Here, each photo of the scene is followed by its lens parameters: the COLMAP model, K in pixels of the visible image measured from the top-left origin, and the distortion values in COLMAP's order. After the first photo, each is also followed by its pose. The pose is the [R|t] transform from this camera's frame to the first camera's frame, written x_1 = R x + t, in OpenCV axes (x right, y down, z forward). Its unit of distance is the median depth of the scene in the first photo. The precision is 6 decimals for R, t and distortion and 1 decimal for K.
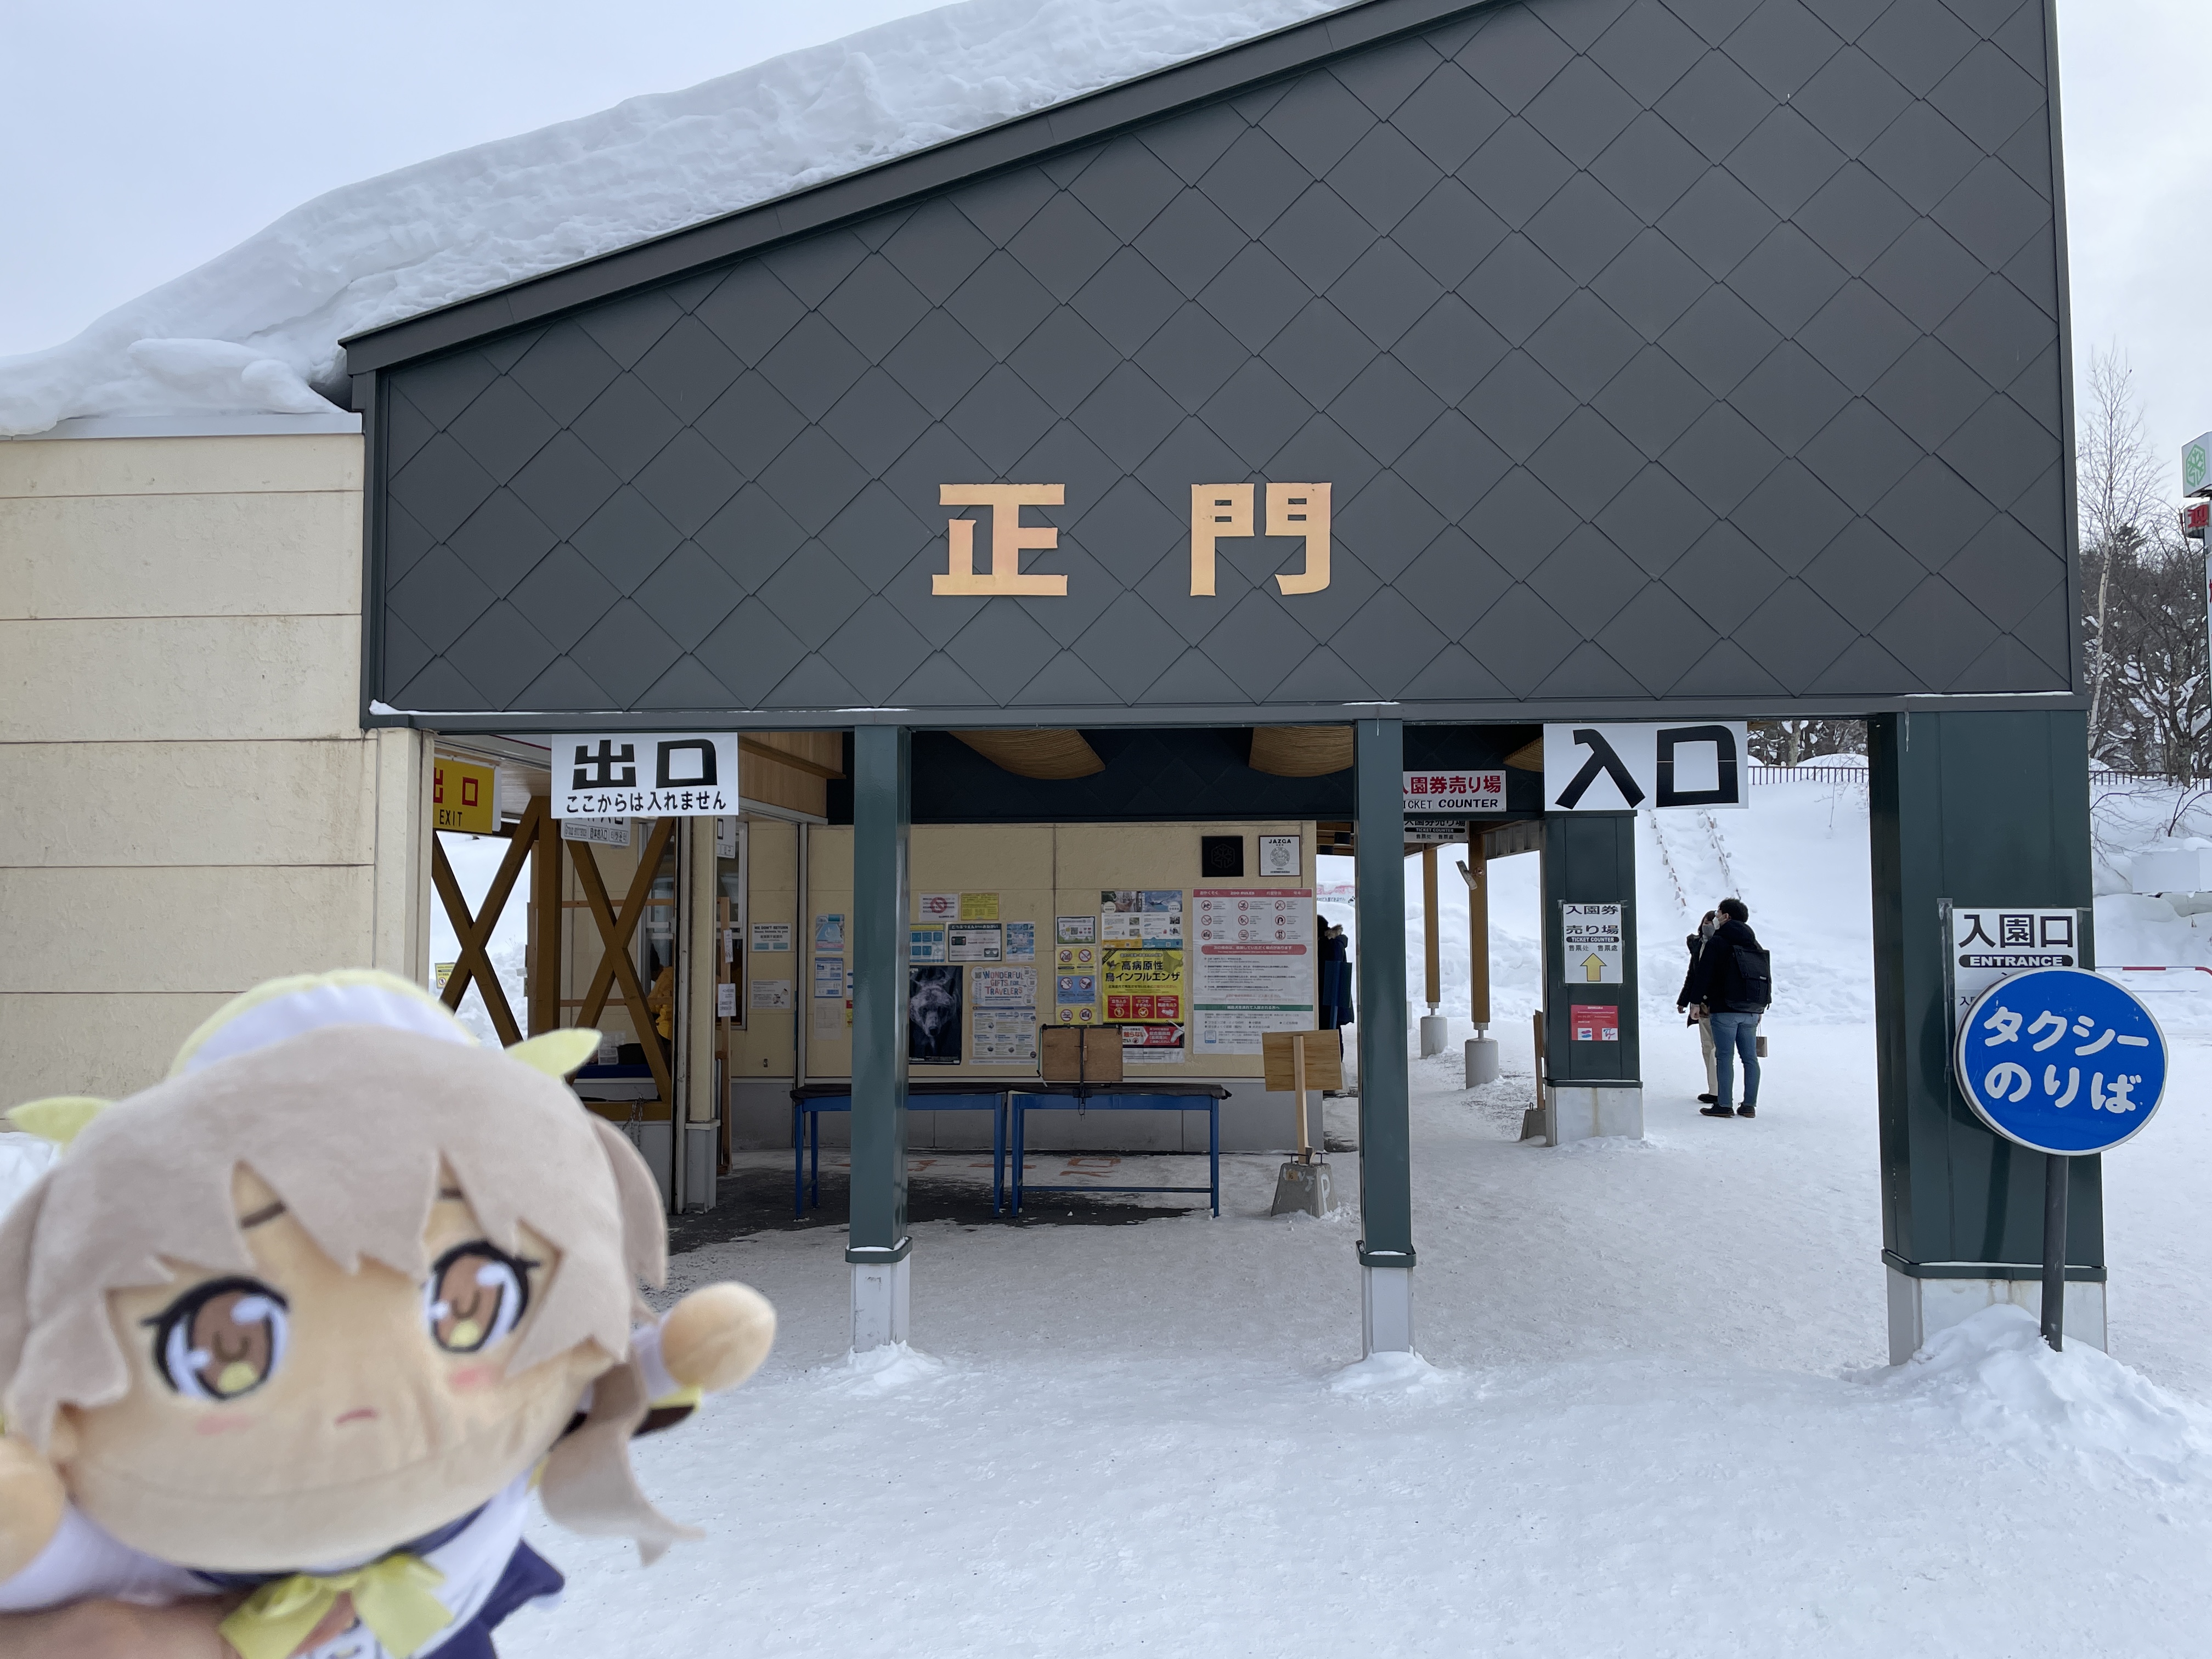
lens RADIAL K [[1690.5, 0, 1106.0], [0, 1690.5, 829.5], [0, 0, 1]] dist [0.098266, -0.153586]
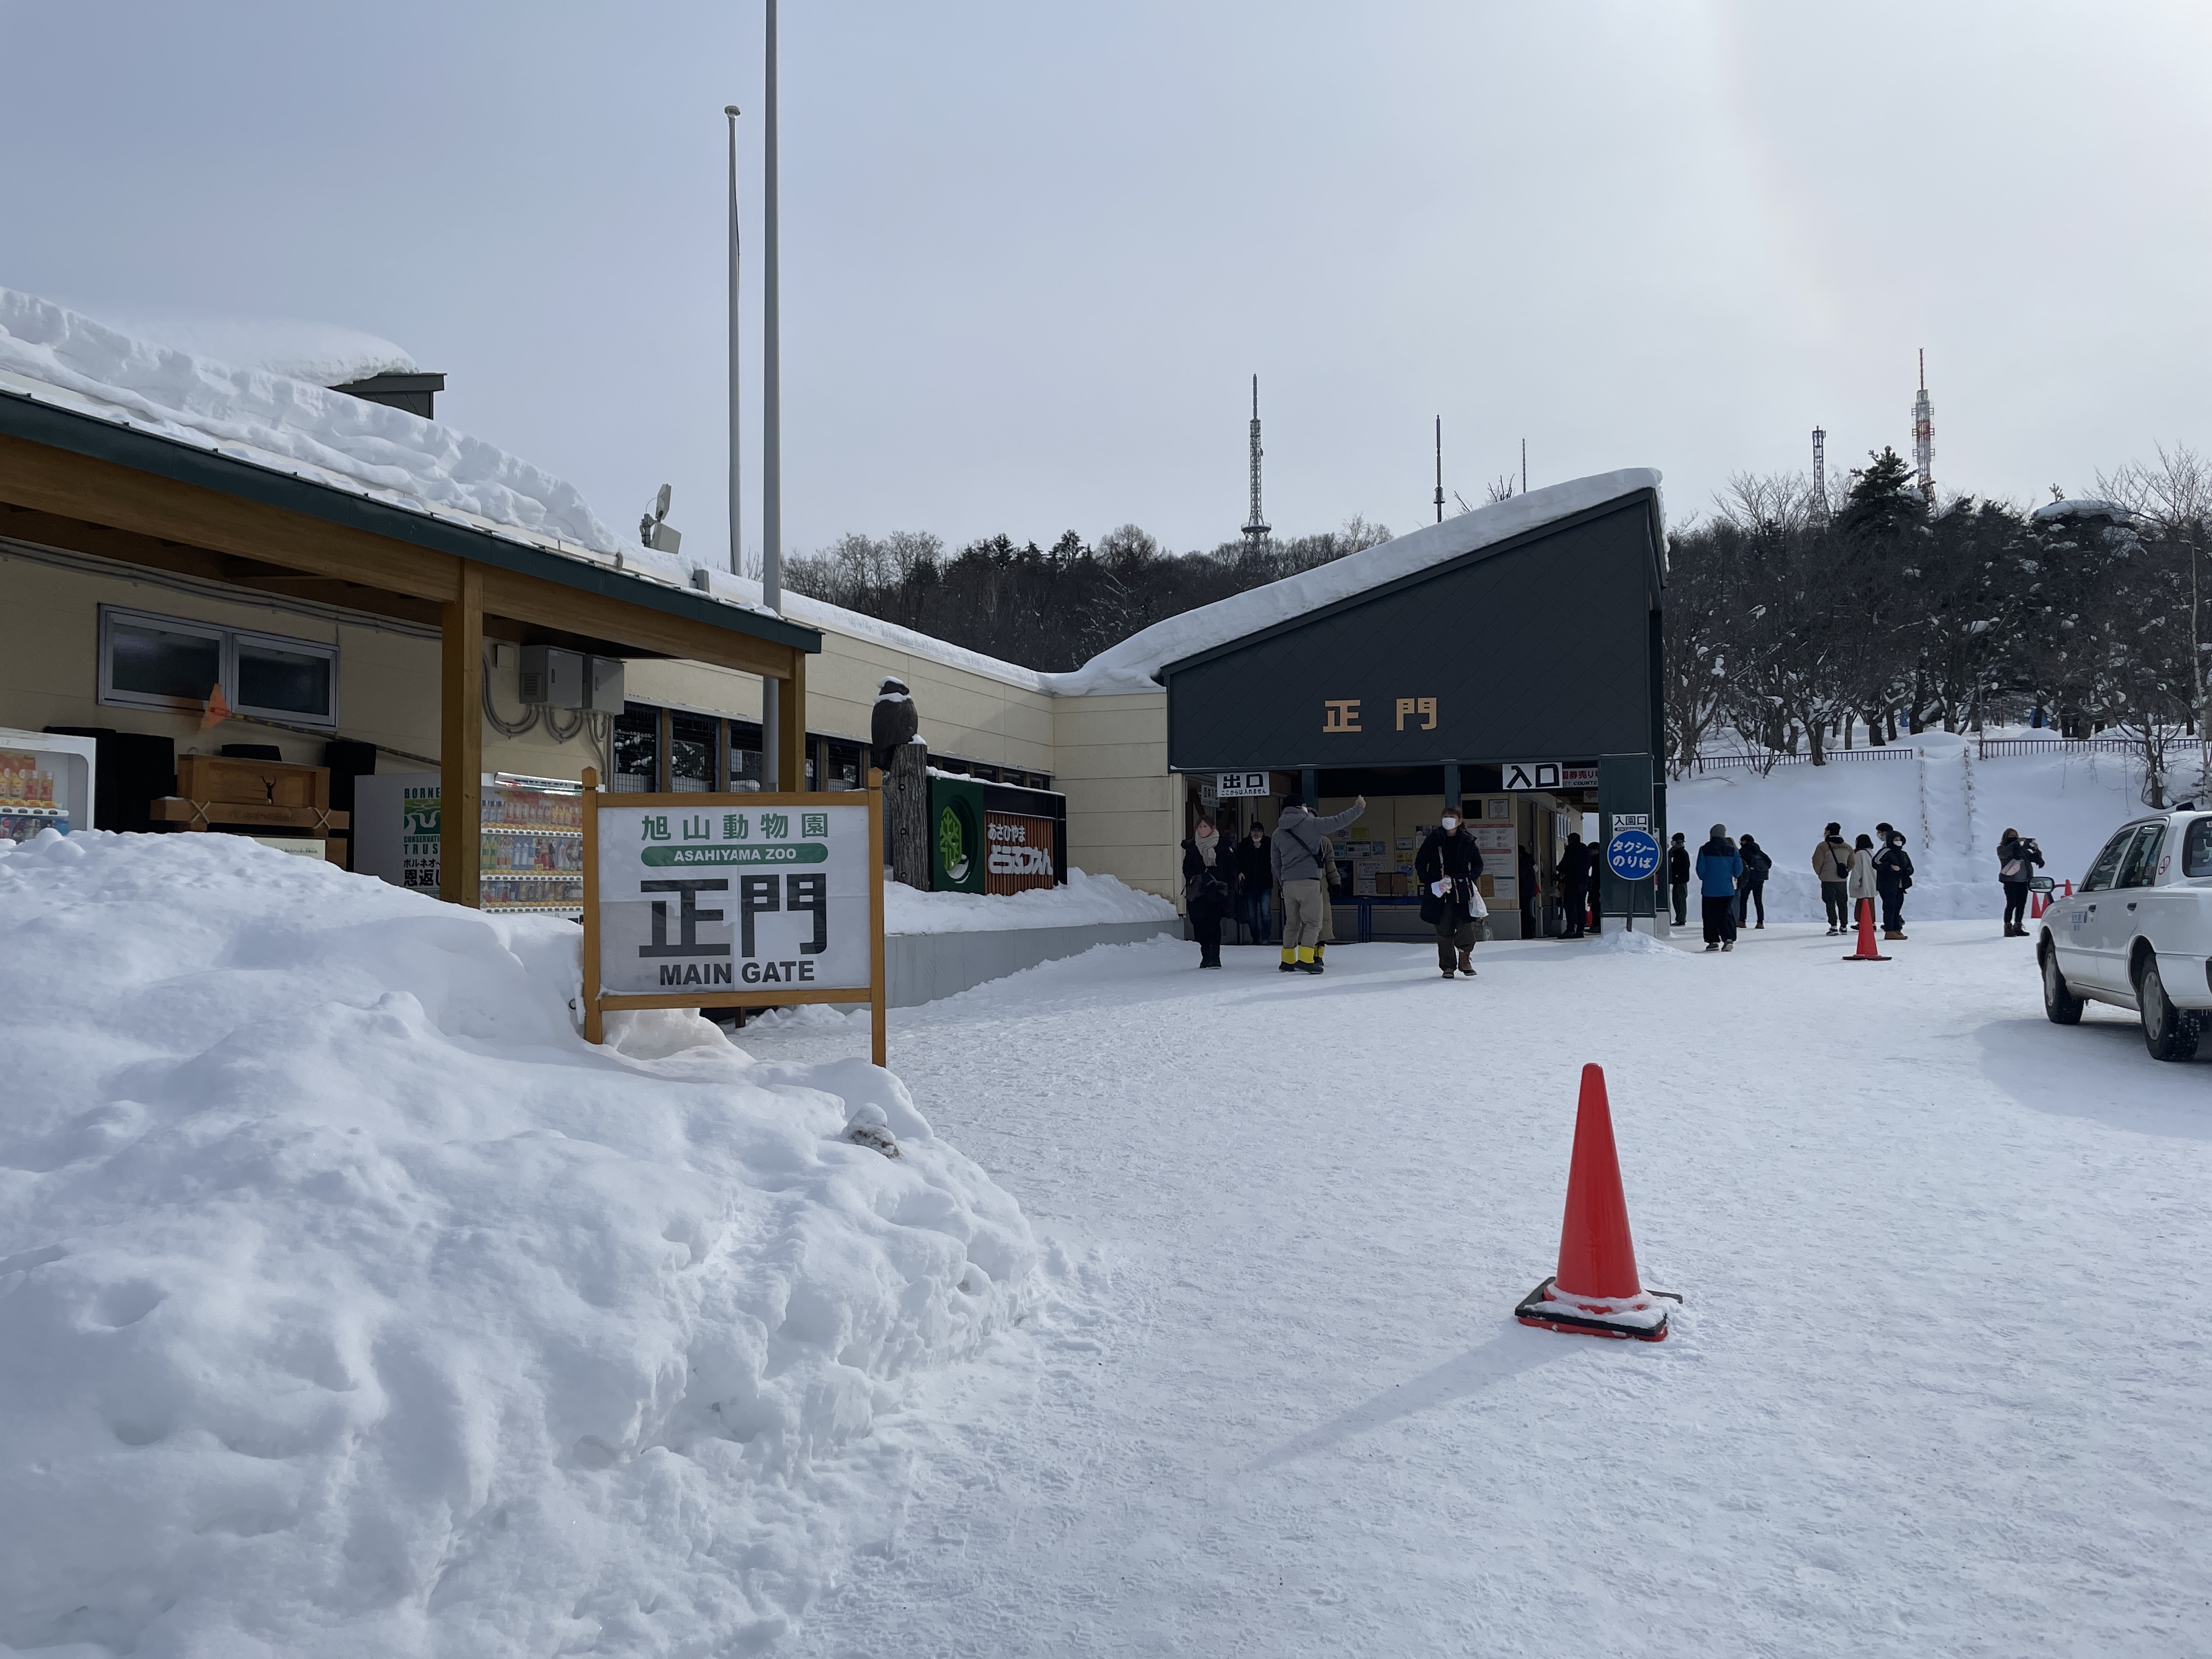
lens RADIAL K [[1690.5, 0, 1106.0], [0, 1690.5, 829.5], [0, 0, 1]] dist [0.098266, -0.153586]
pose [[0.965302, -0.014466, -0.260736, 0.381145], [0.018396, 0.999751, 0.012638, 0.012371], [0.260489, -0.016996, 0.965327, -2.552689]]
